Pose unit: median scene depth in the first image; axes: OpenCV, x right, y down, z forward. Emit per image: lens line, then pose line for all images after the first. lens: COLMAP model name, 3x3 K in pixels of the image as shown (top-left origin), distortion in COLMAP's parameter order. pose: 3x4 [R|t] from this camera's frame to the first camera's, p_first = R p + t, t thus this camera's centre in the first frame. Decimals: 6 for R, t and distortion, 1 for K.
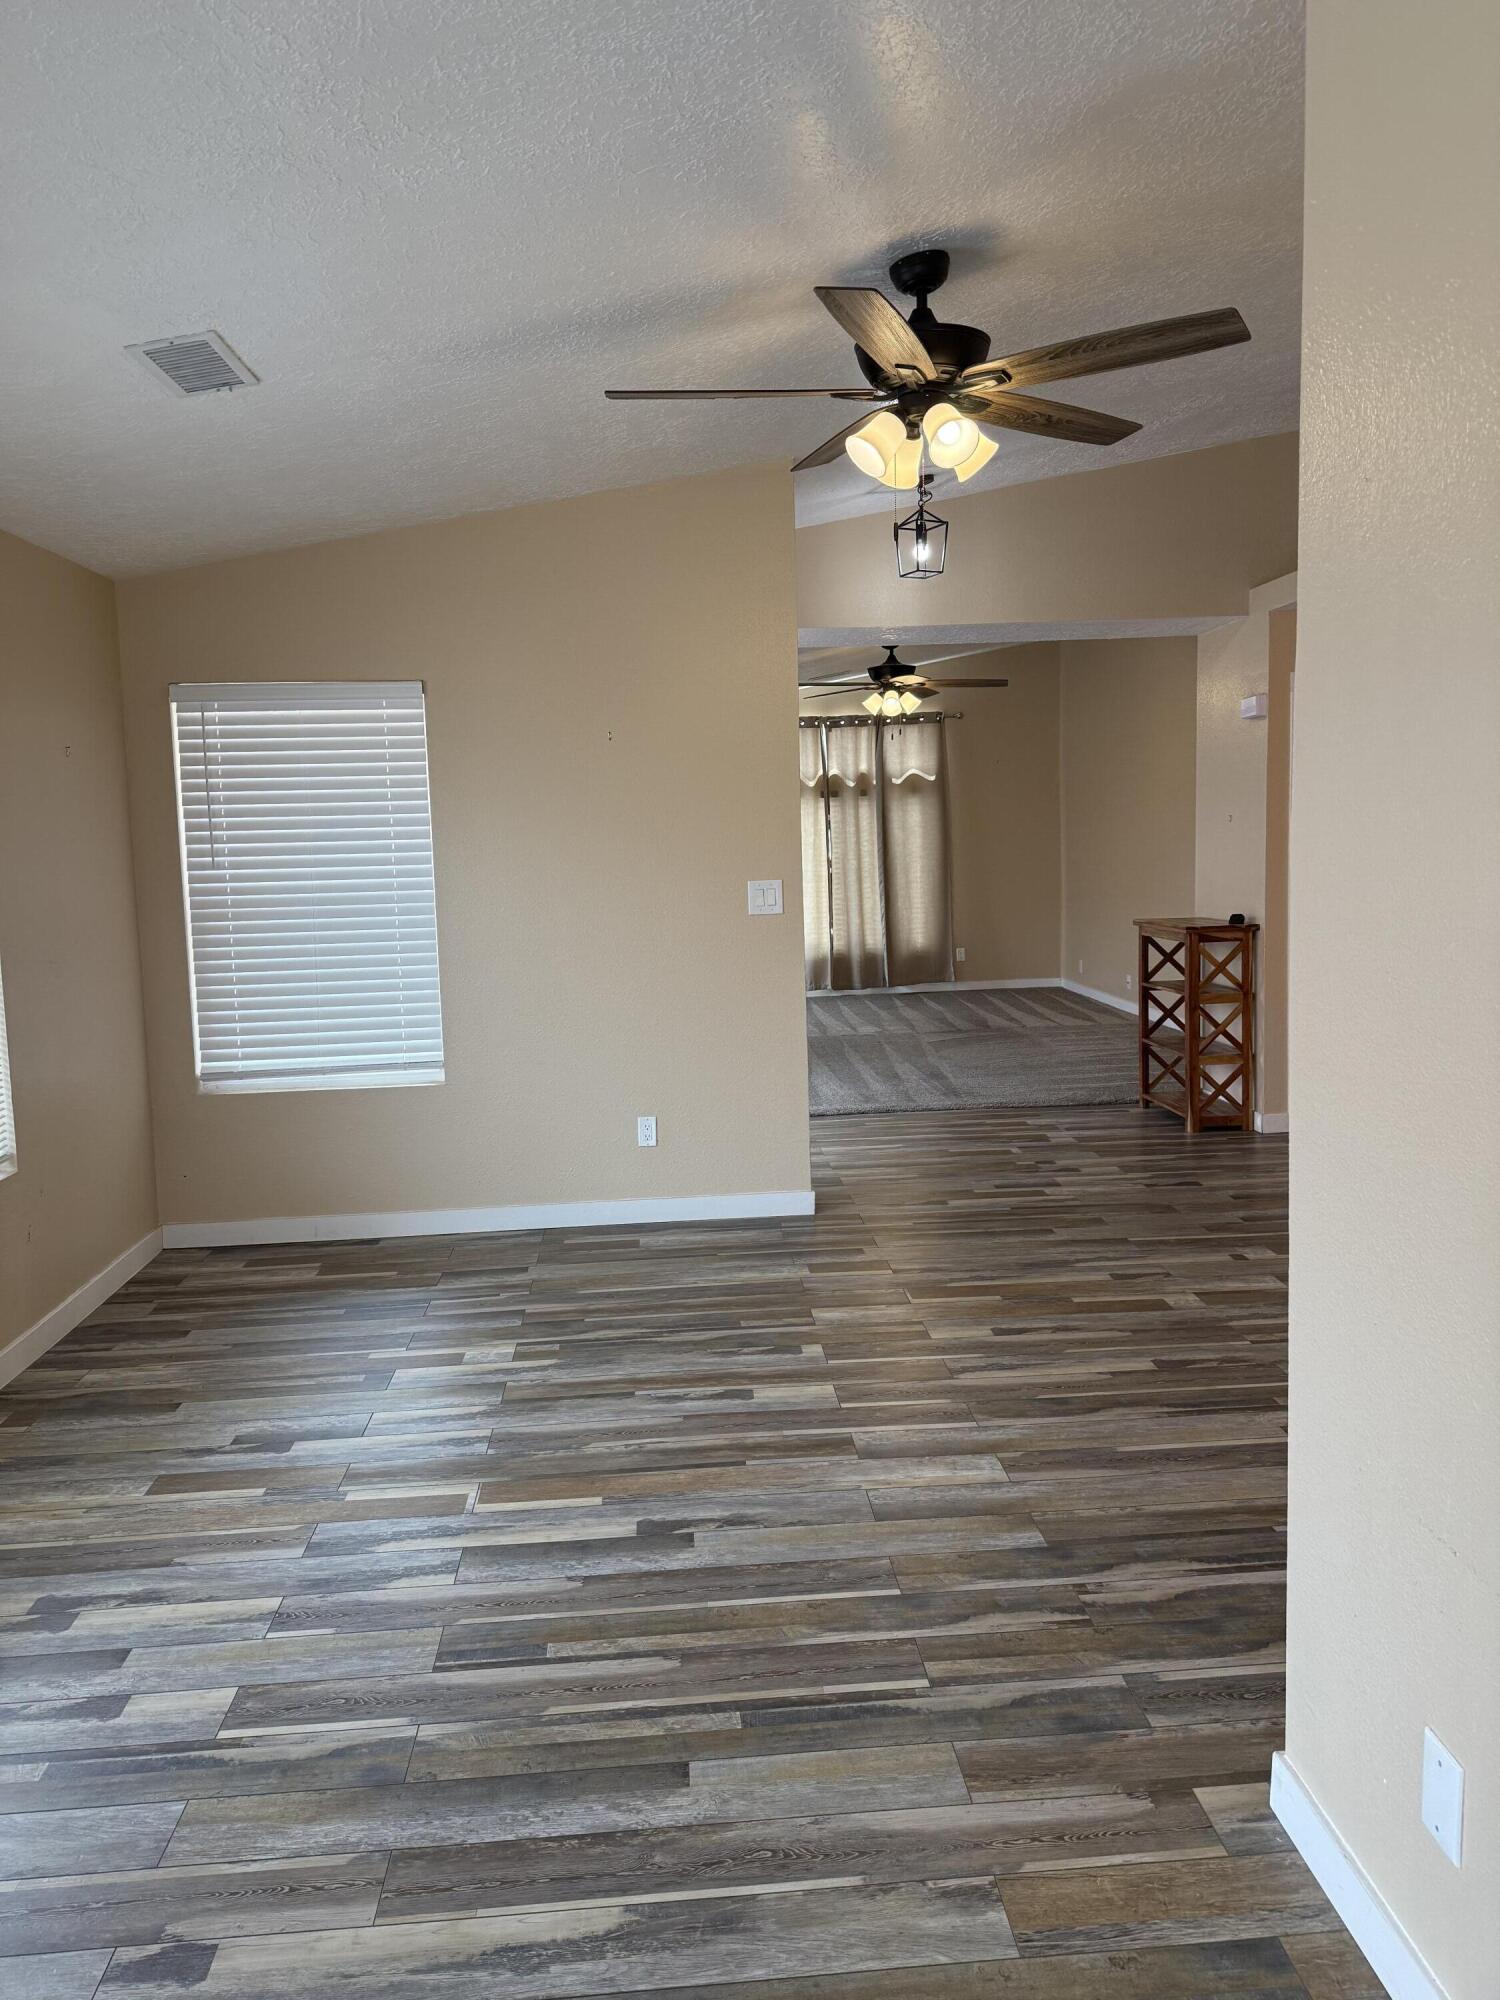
lens RADIAL K [[1404.3, 0, 750.0], [0, 1404.3, 1000.0], [0, 0, 1]] dist [0.075877, -0.089489]
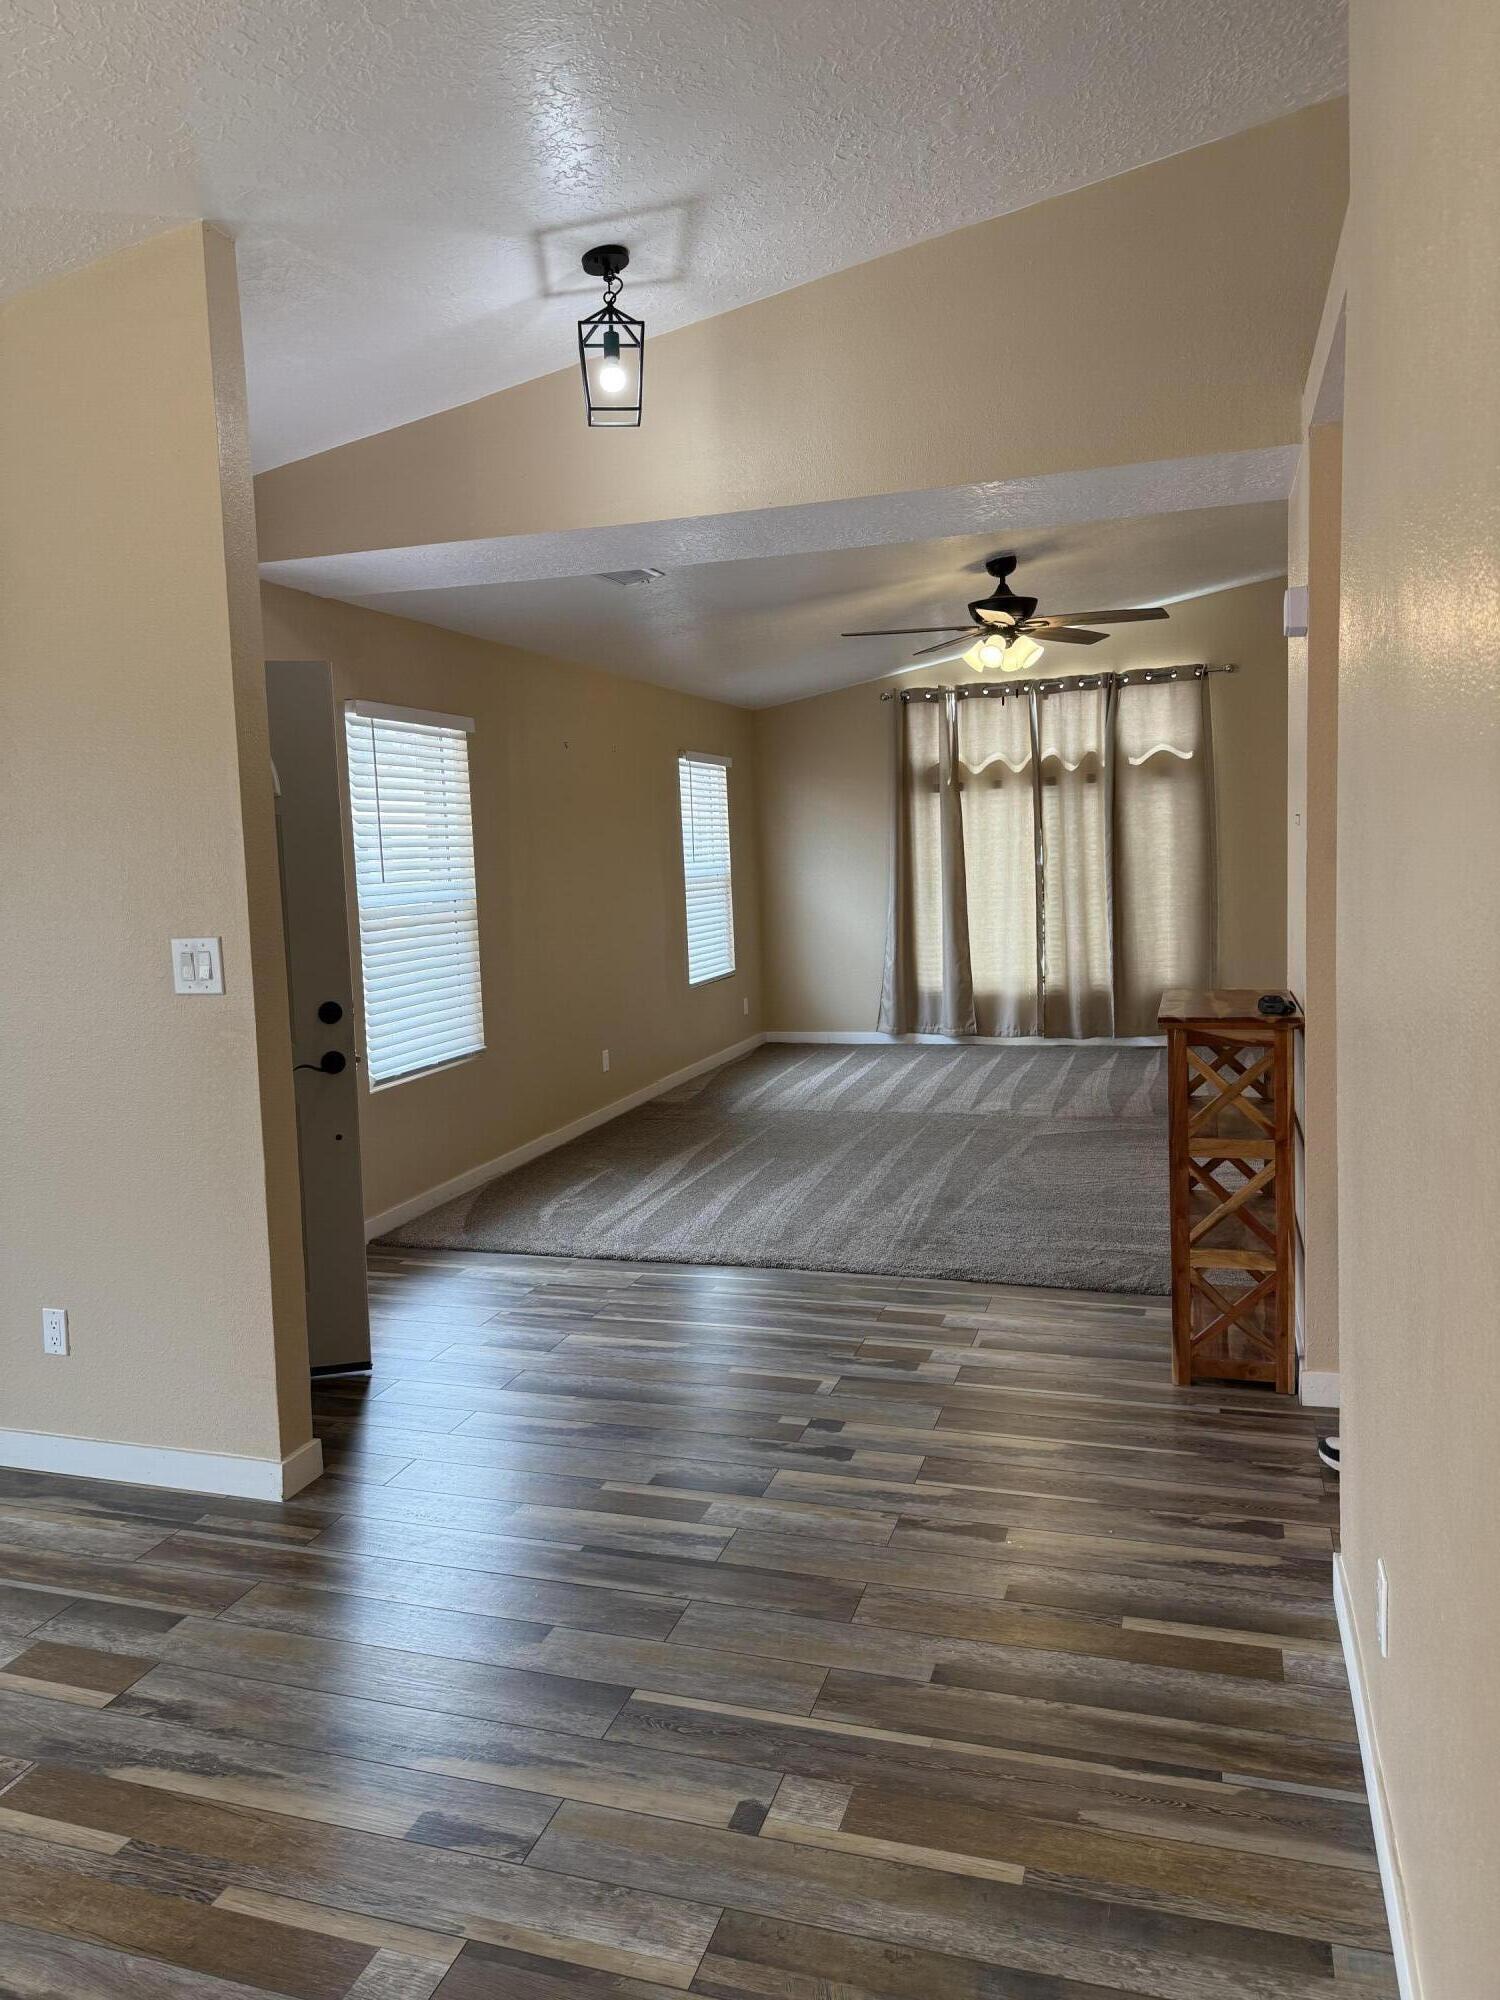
lens RADIAL K [[1404.3, 0, 750.0], [0, 1404.3, 1000.0], [0, 0, 1]] dist [0.075877, -0.089489]
pose [[0.925658, 0.033620, -0.376864, 0.438512], [-0.031373, 0.999435, 0.012101, -0.070724], [0.377058, 0.000622, 0.926190, 0.509848]]
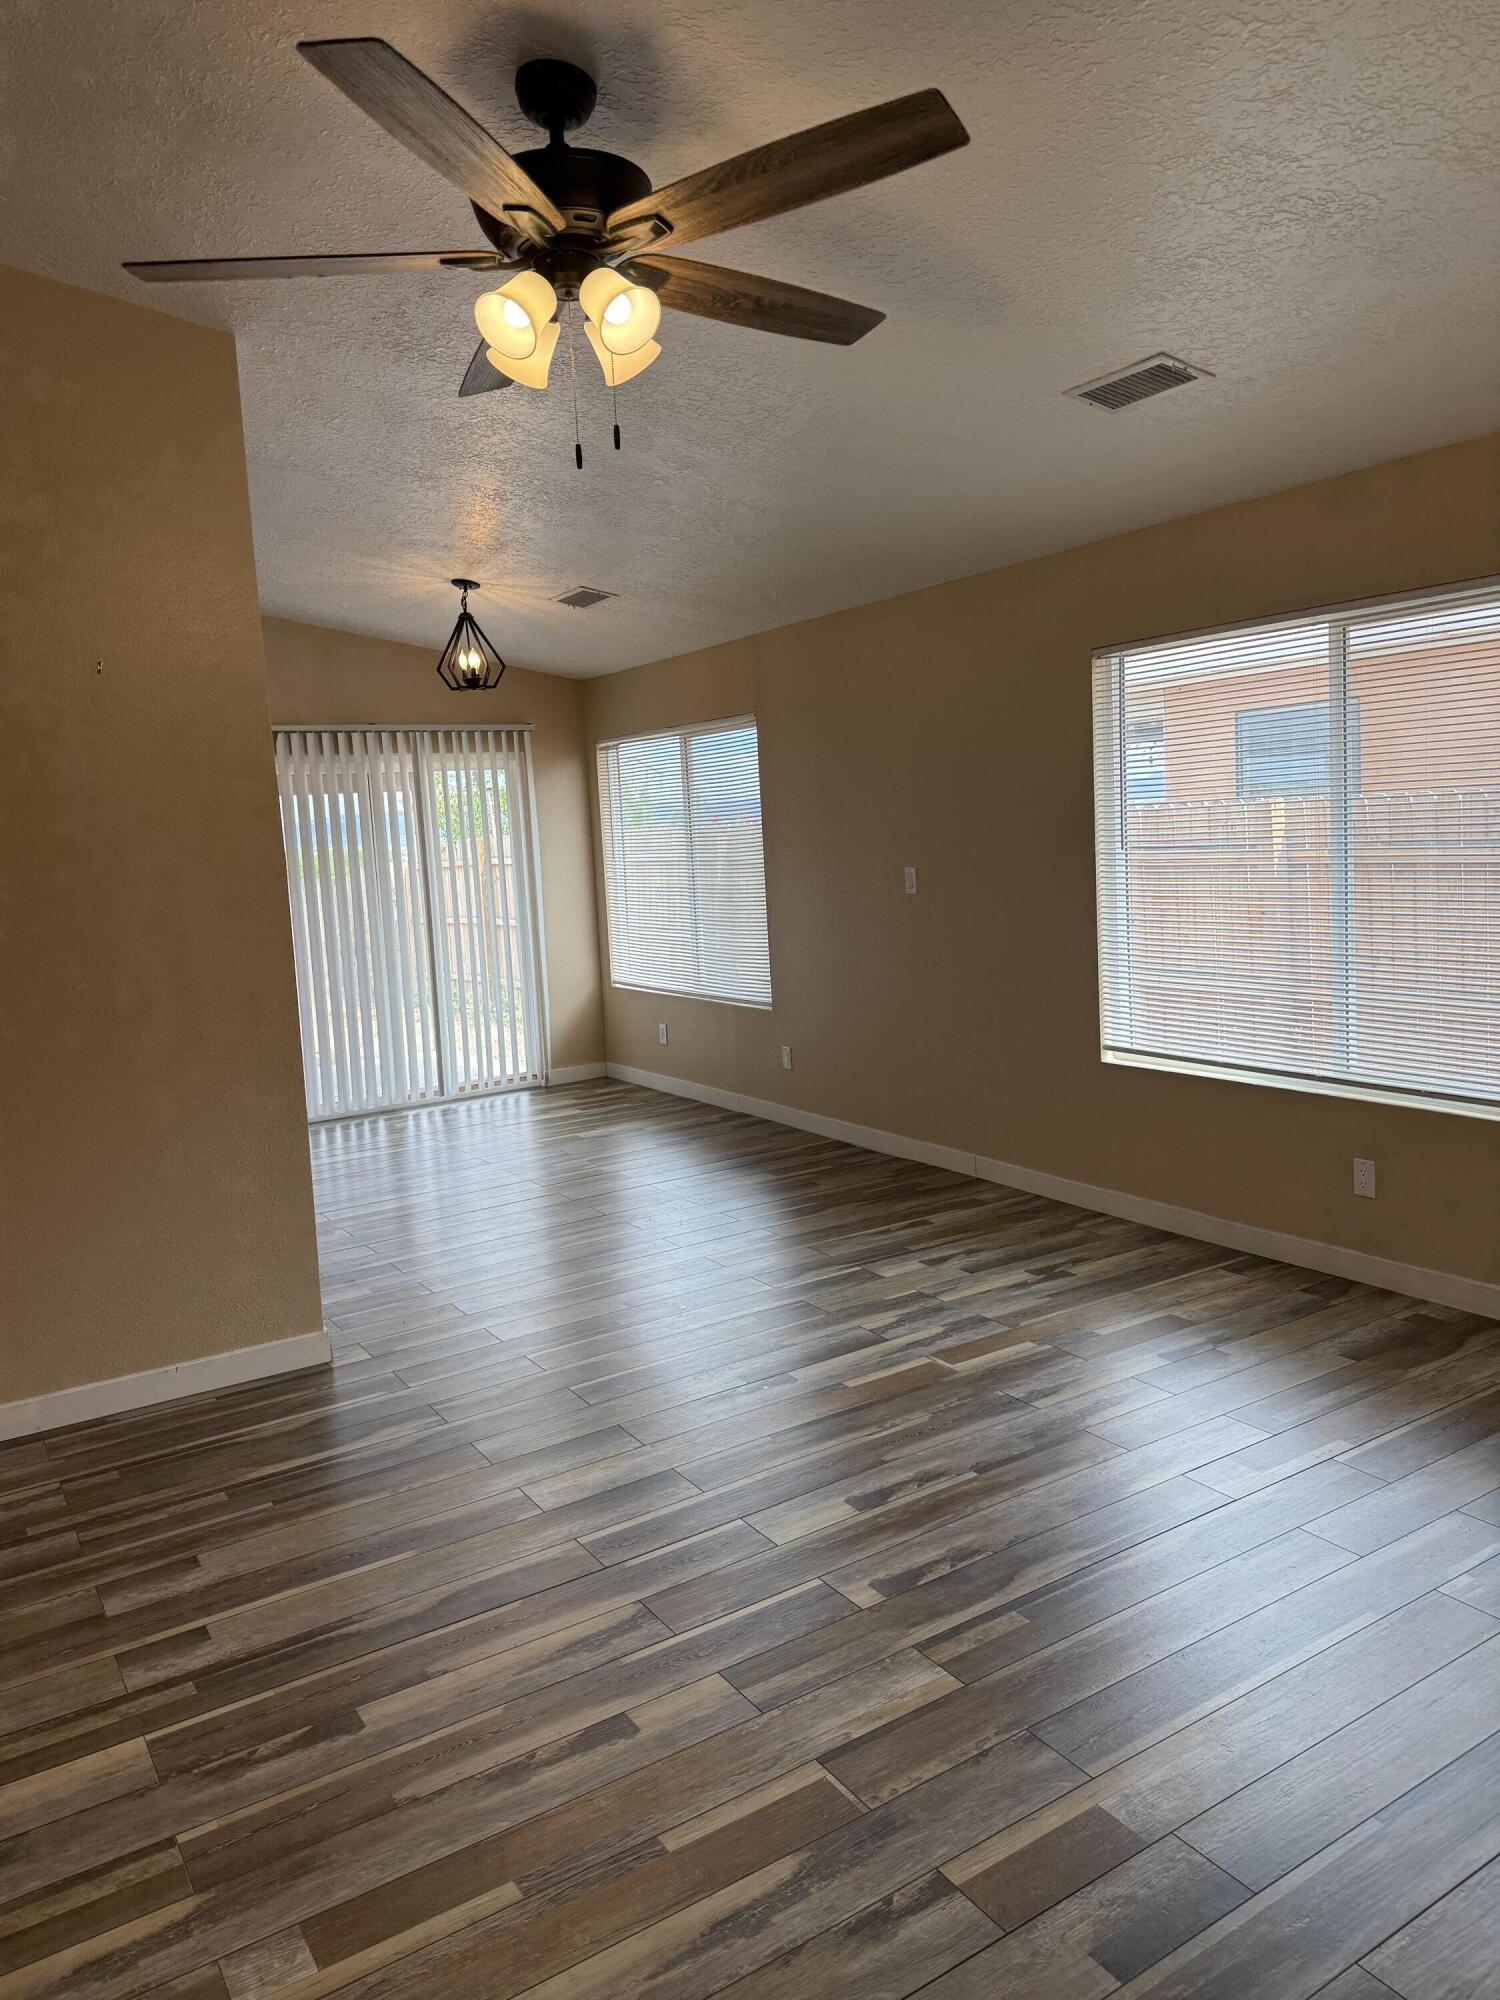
lens RADIAL K [[1404.3, 0, 750.0], [0, 1404.3, 1000.0], [0, 0, 1]] dist [0.075877, -0.089489]
pose [[-0.877619, 0.135173, -0.459905, 0.267551], [0.023453, 0.970377, 0.240455, -0.141370], [0.478785, 0.200241, -0.854792, 1.095482]]
